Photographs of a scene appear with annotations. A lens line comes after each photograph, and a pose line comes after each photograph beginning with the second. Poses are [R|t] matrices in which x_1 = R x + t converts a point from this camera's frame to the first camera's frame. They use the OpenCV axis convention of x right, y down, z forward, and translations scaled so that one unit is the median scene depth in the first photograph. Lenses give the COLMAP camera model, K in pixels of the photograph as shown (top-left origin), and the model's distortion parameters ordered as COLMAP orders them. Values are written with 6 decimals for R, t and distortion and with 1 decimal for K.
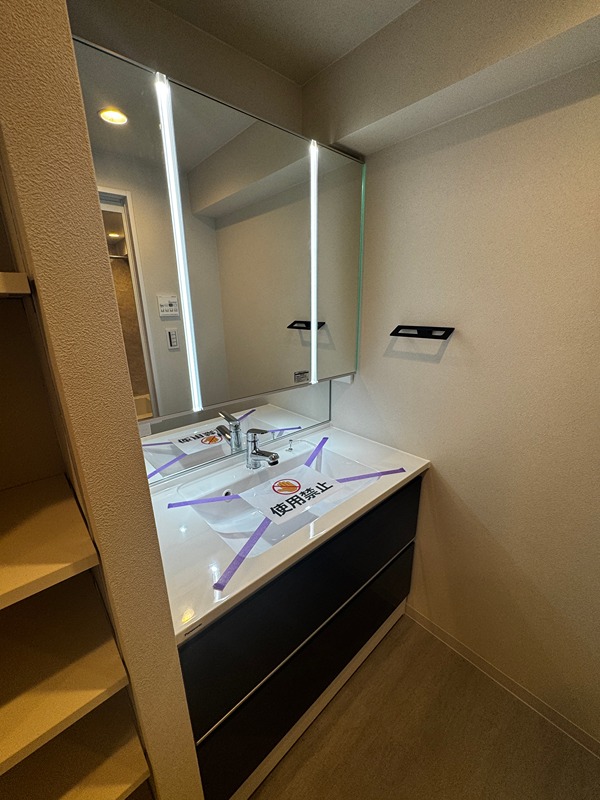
lens RADIAL K [[320.5, 0, 302.8], [0, 320.5, 399.5], [0, 0, 1]] dist [-0.002733, 0.000628]
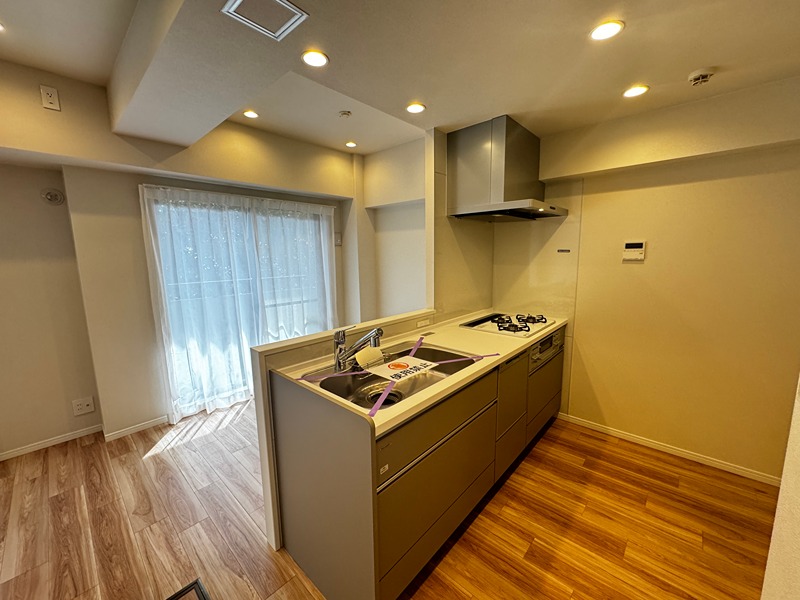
lens RADIAL K [[320.5, 0, 399.4], [0, 320.5, 299.2], [0, 0, 1]] dist [-0.002733, 0.000628]
pose [[0.996250, -0.014598, 0.085284, -0.148897], [0.027260, 0.988424, -0.149250, 0.183752], [-0.082118, 0.151015, 0.985115, -0.366522]]
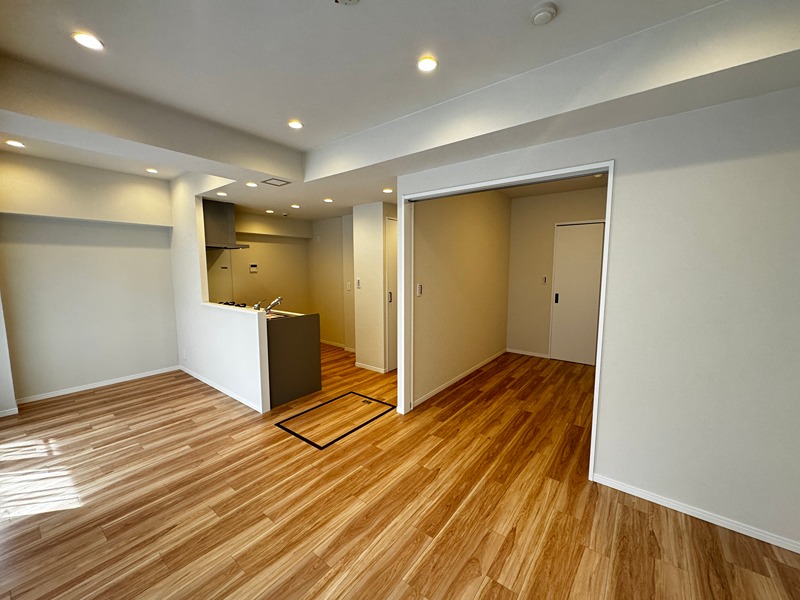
lens RADIAL K [[320.5, 0, 400.3], [0, 320.5, 299.6], [0, 0, 1]] dist [-0.002733, 0.000628]
pose [[-0.170342, -0.089258, 0.981334, -3.178423], [0.287157, 0.948167, 0.136087, 0.055534], [-0.942616, 0.304979, -0.135882, 0.137373]]
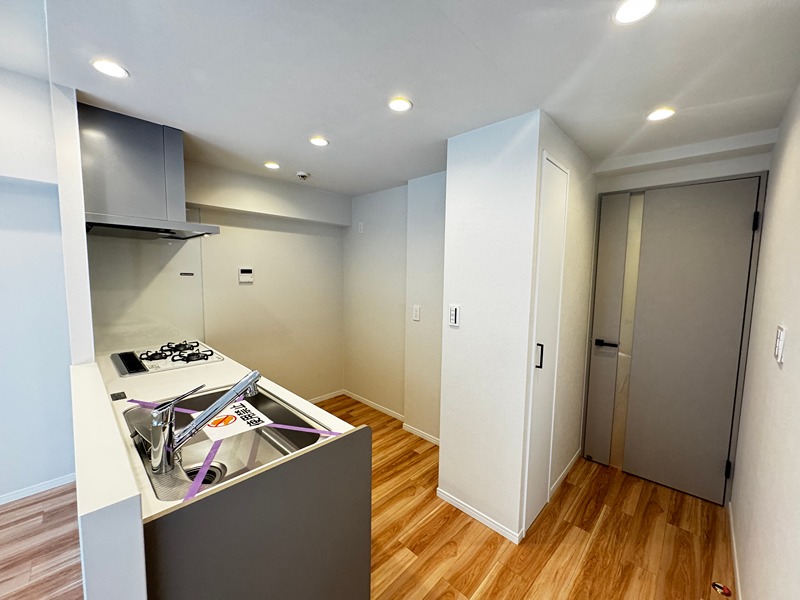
lens RADIAL K [[320.5, 0, 400.8], [0, 320.5, 298.6], [0, 0, 1]] dist [-0.002733, 0.000628]
pose [[-0.069193, -0.072852, 0.994940, -1.084897], [0.273381, 0.957766, 0.089142, -0.054891], [-0.959414, 0.278165, -0.046355, 0.332438]]
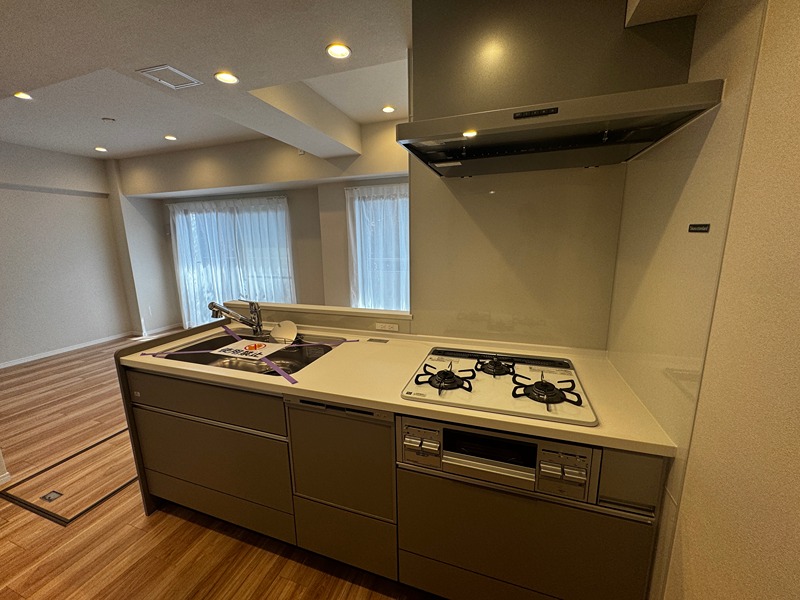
lens RADIAL K [[320.5, 0, 399.9], [0, 320.5, 299.0], [0, 0, 1]] dist [-0.002733, 0.000628]
pose [[0.474963, 0.169100, -0.863606, 1.367310], [-0.246027, 0.967747, 0.054183, -0.158288], [0.844915, 0.186736, 0.501247, 0.747393]]
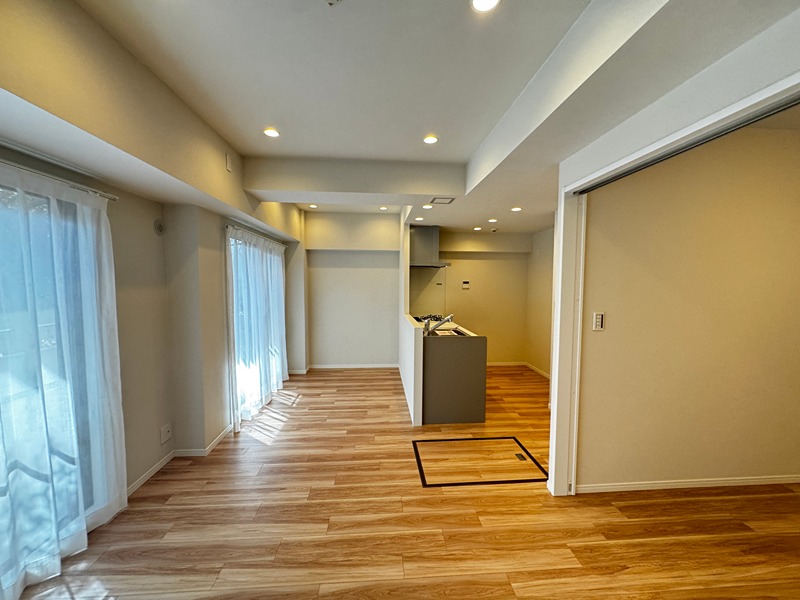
lens RADIAL K [[320.5, 0, 399.3], [0, 320.5, 299.8], [0, 0, 1]] dist [-0.002733, 0.000628]
pose [[0.618986, -0.029475, 0.784849, -2.676798], [0.213473, 0.967989, -0.132006, 0.265200], [-0.755834, 0.249254, 0.605464, -0.653135]]
